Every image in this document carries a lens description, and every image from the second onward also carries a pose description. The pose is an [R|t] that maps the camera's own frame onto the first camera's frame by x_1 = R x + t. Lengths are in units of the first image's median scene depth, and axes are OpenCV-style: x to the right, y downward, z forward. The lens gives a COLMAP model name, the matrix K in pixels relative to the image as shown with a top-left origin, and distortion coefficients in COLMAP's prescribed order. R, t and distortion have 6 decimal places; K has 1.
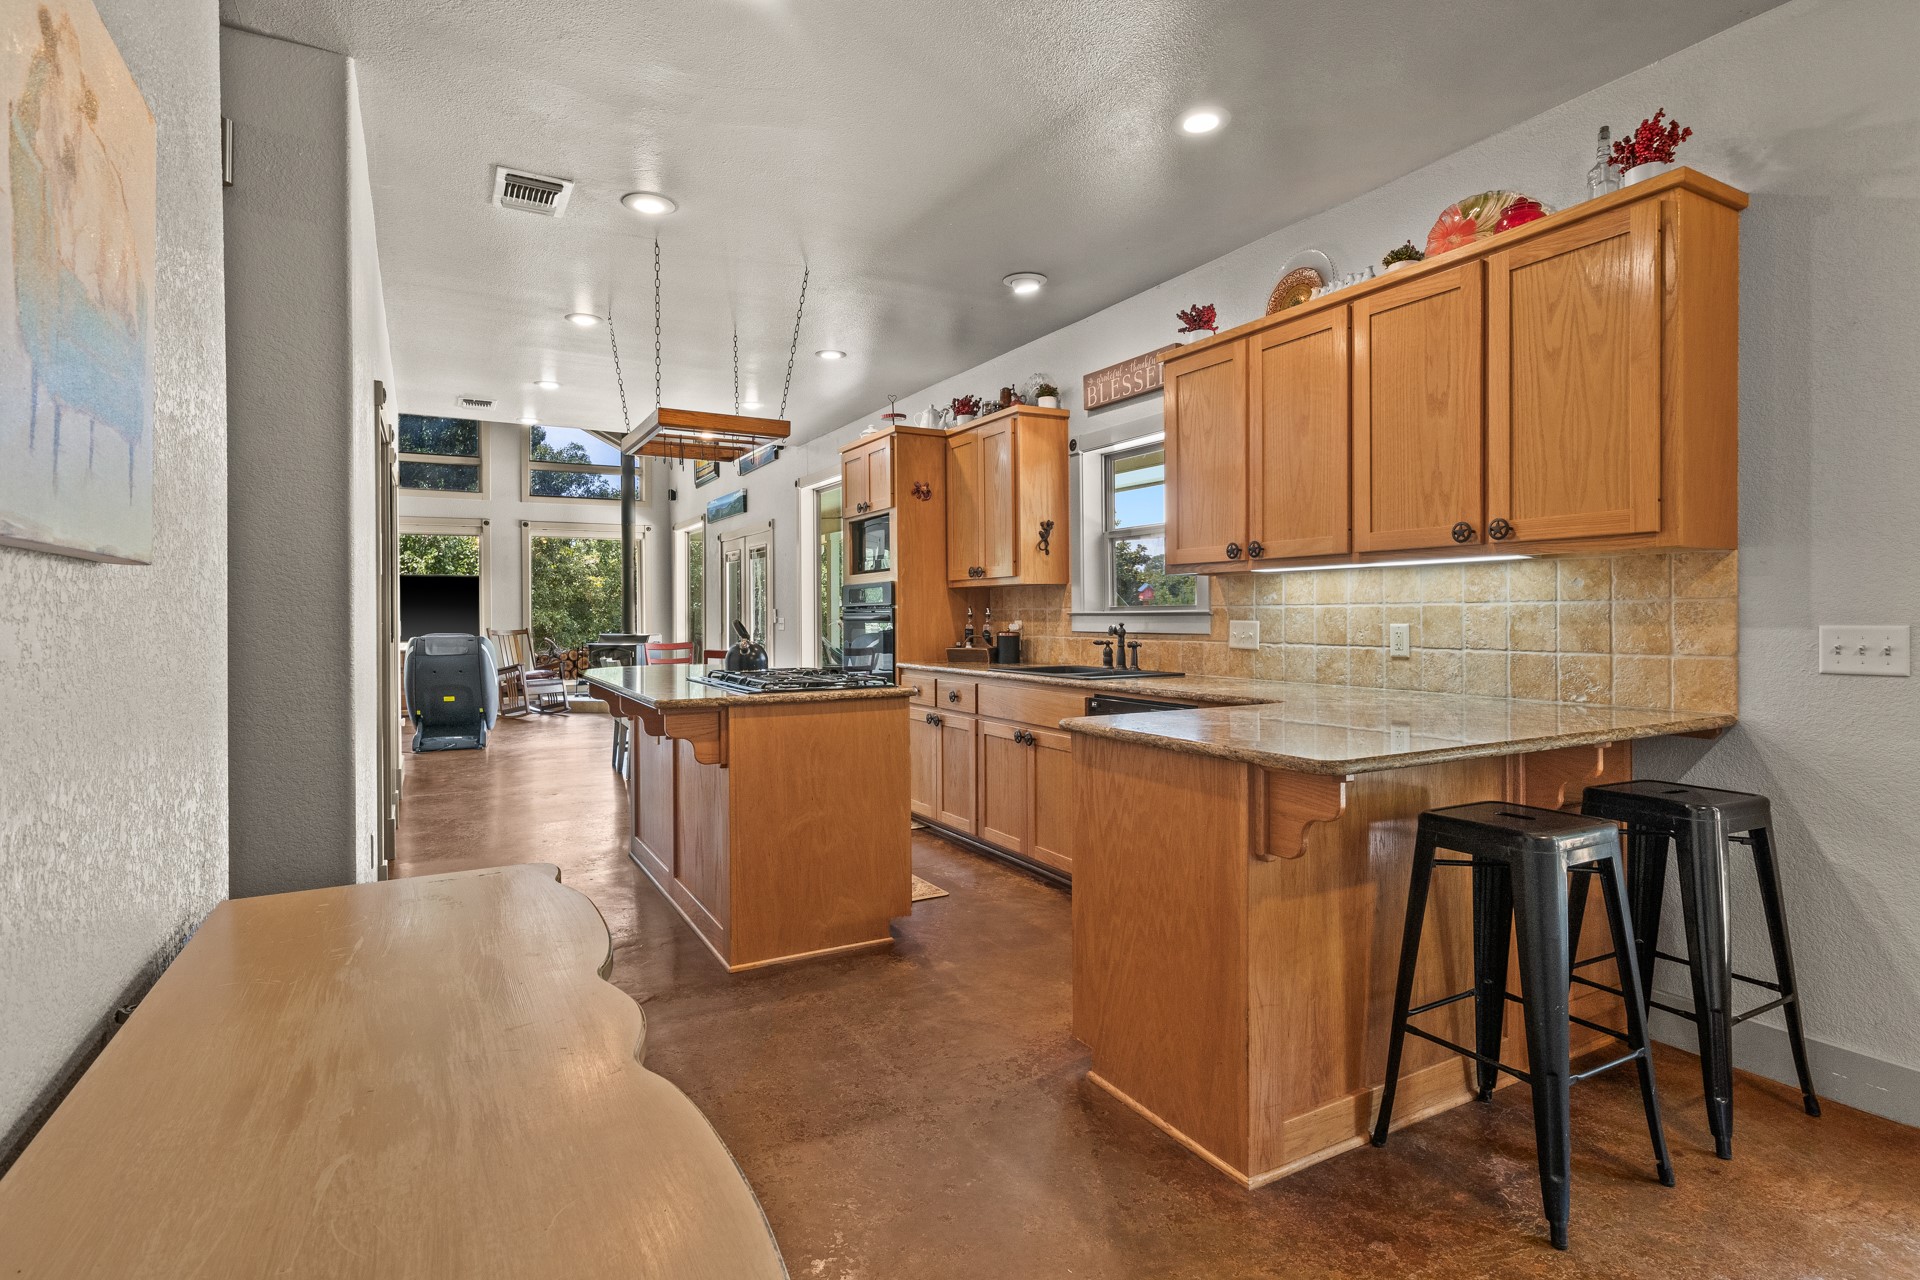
lens RADIAL K [[968.8, 0, 960.7], [0, 968.8, 623.9], [0, 0, 1]] dist [-0.007292, -0.000564]
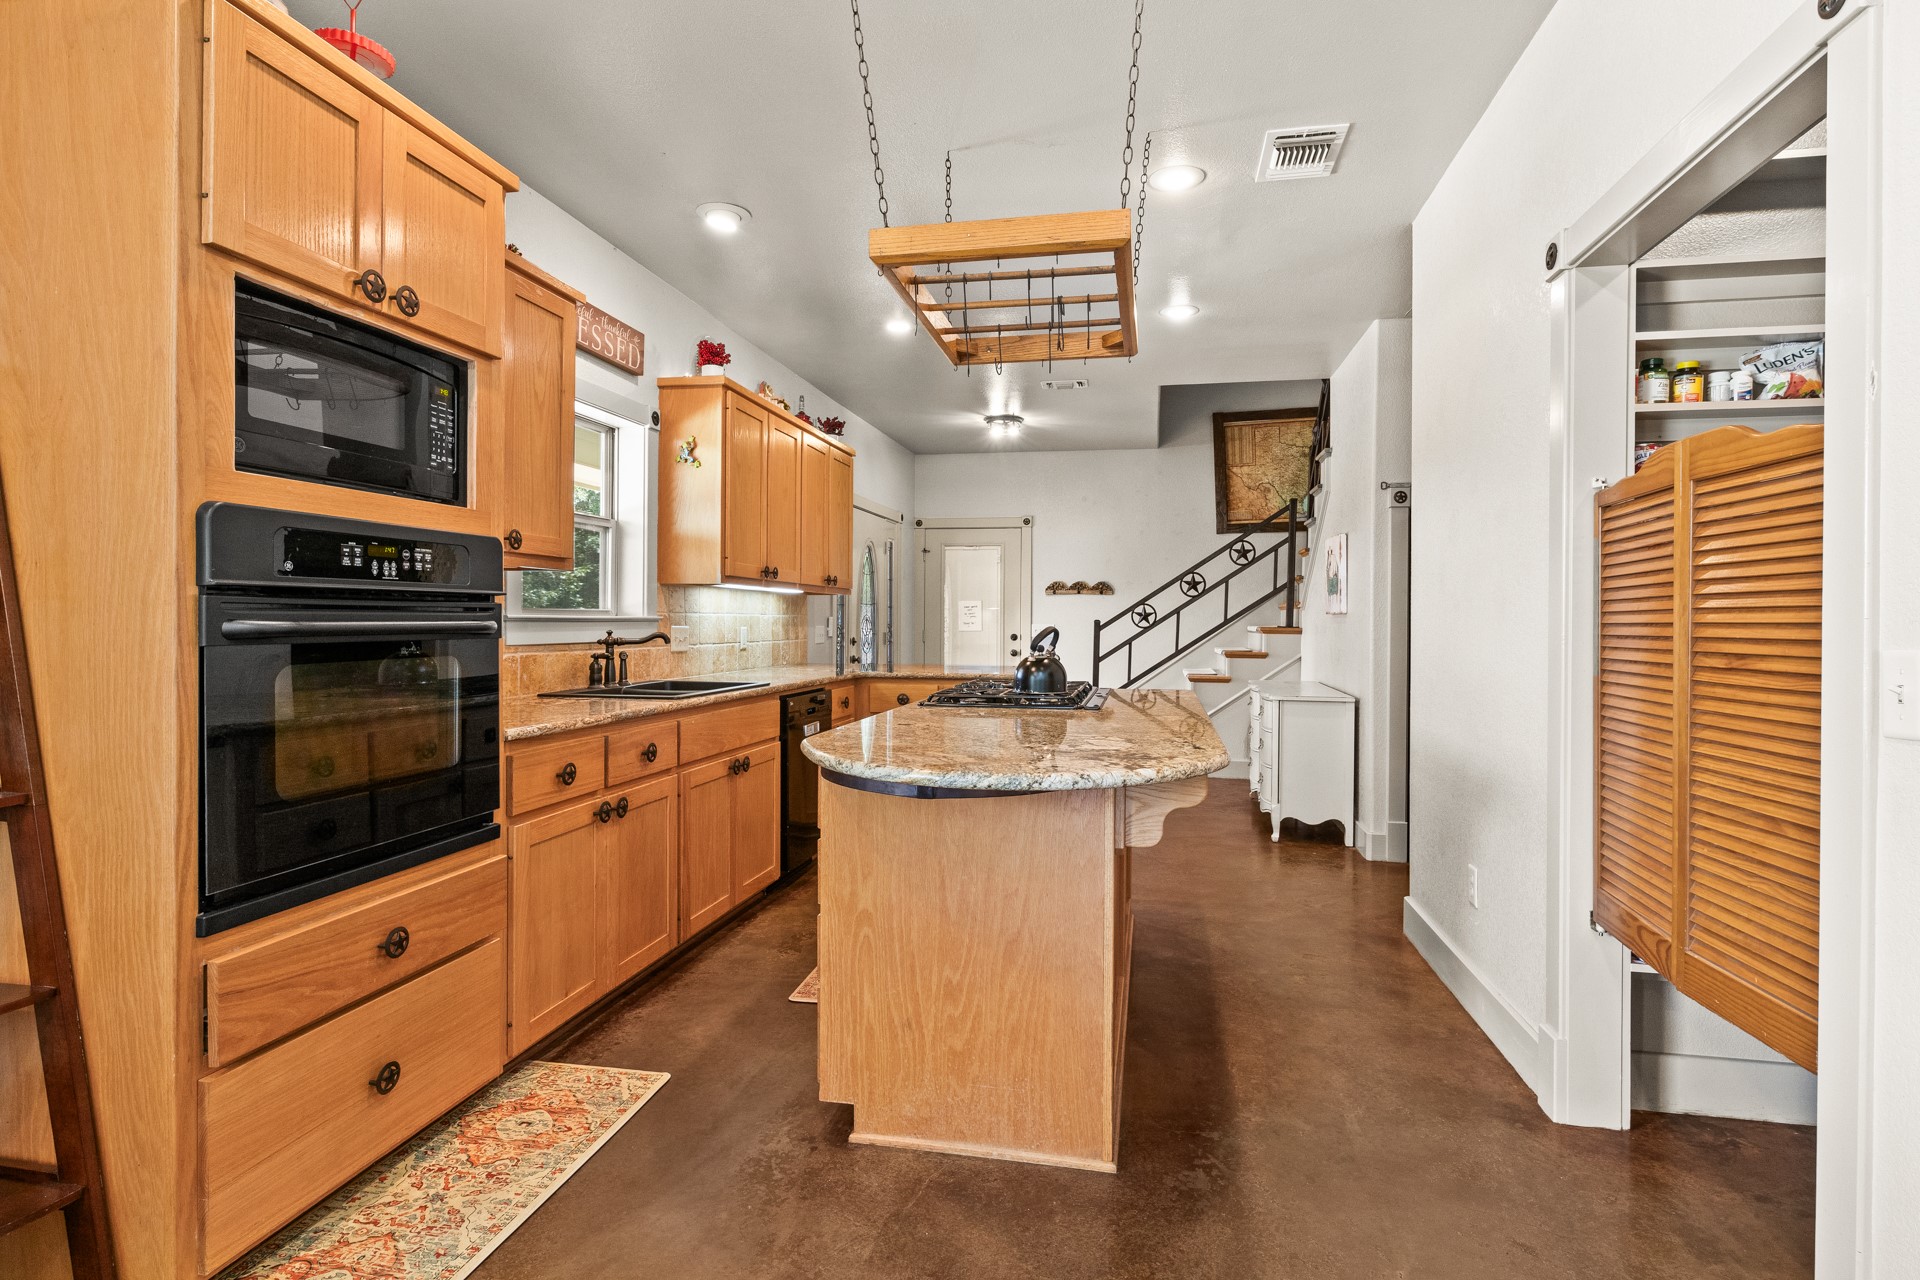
lens RADIAL K [[968.8, 0, 953.7], [0, 968.8, 629.8], [0, 0, 1]] dist [-0.007292, -0.000564]
pose [[-0.769311, -0.002862, 0.638868, -0.580824], [0.005277, 0.999927, 0.010834, -0.008473], [-0.638853, 0.011706, -0.769240, 1.438931]]
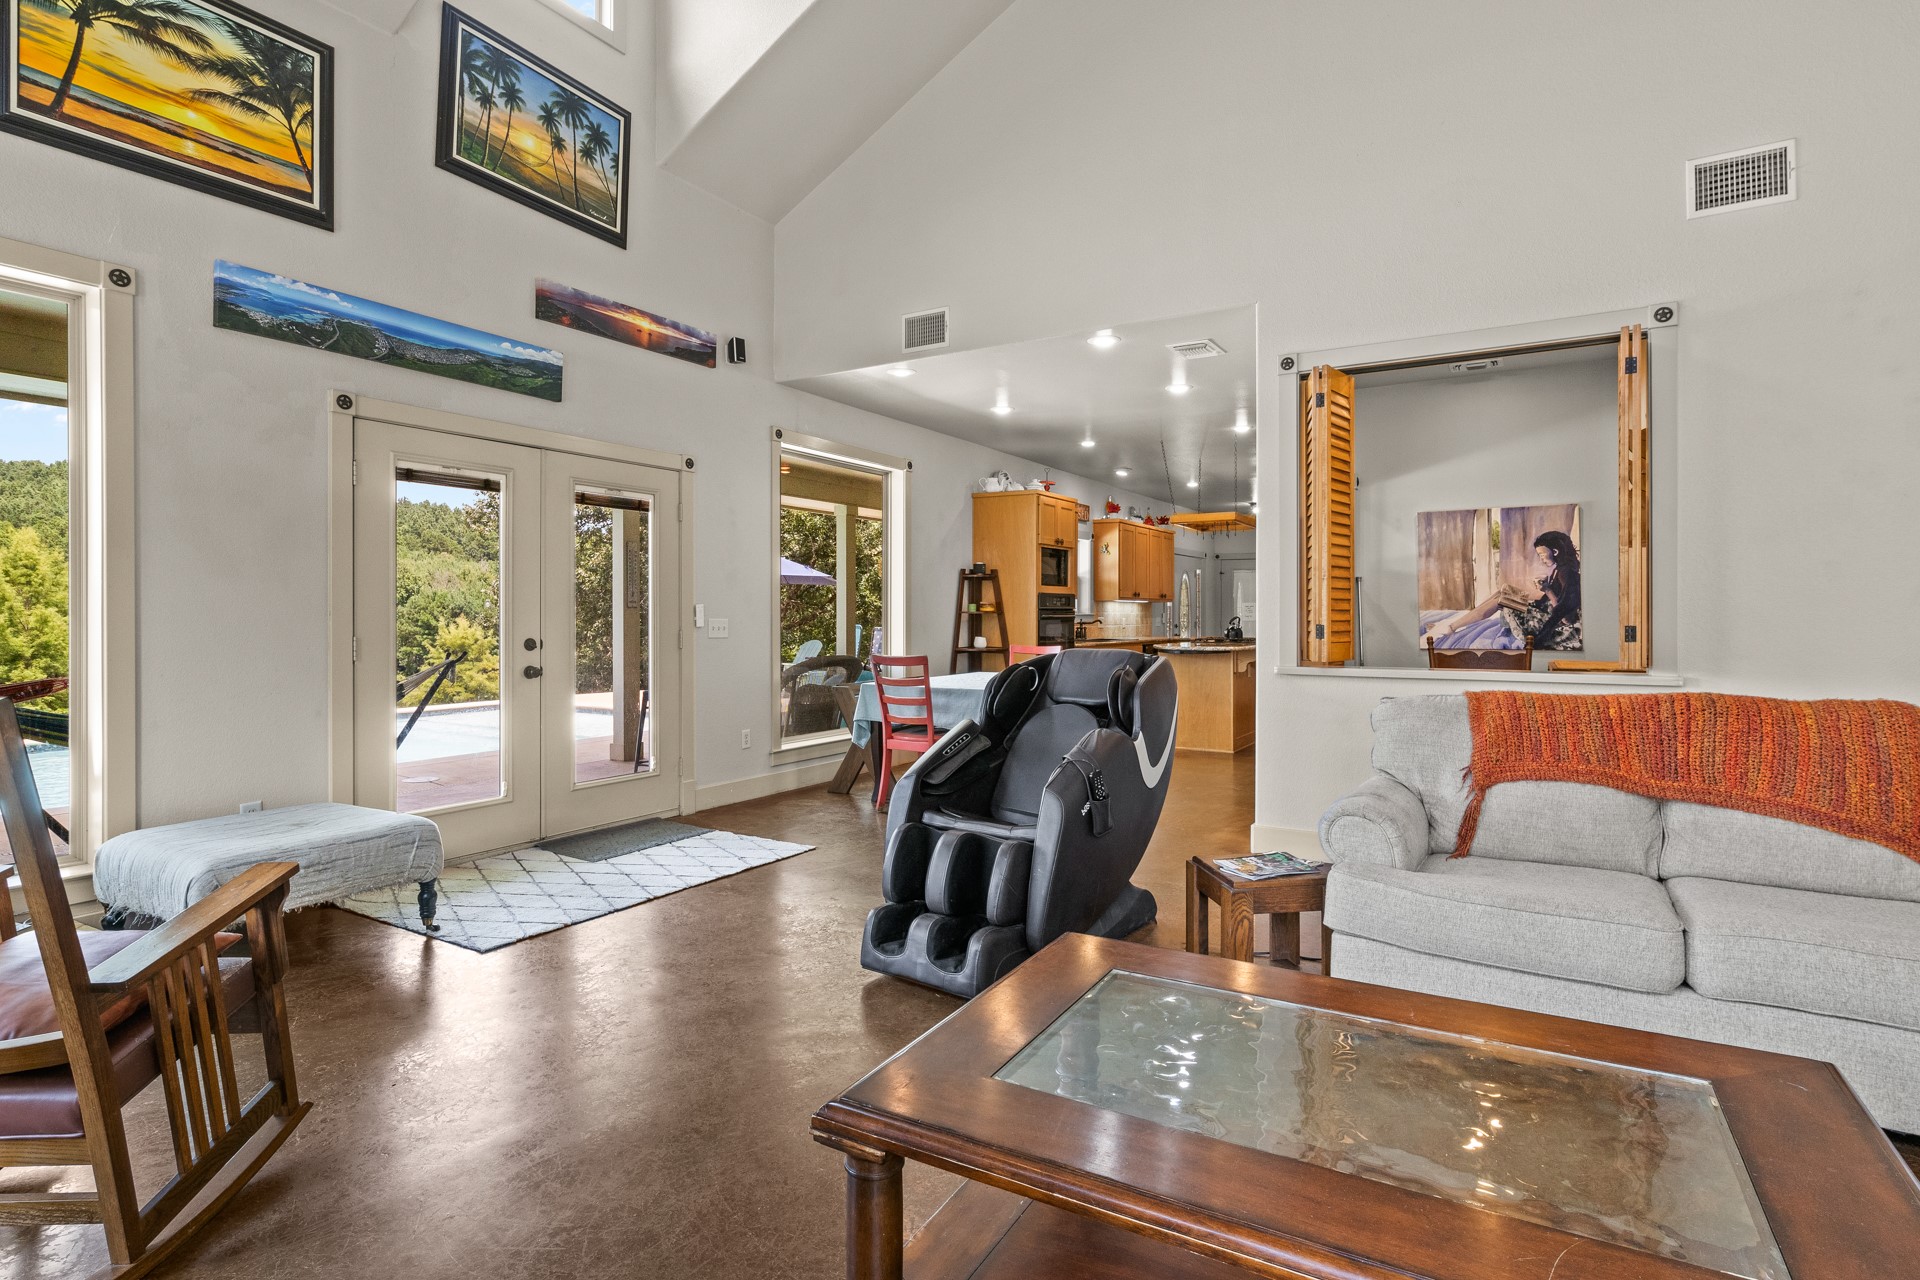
lens RADIAL K [[968.8, 0, 956.8], [0, 968.8, 627.4], [0, 0, 1]] dist [-0.007292, -0.000564]
pose [[-0.504058, 0.000109, 0.863670, -1.602643], [0.009564, 0.999939, 0.005456, 0.008051], [-0.863617, 0.011010, -0.504029, 2.345196]]
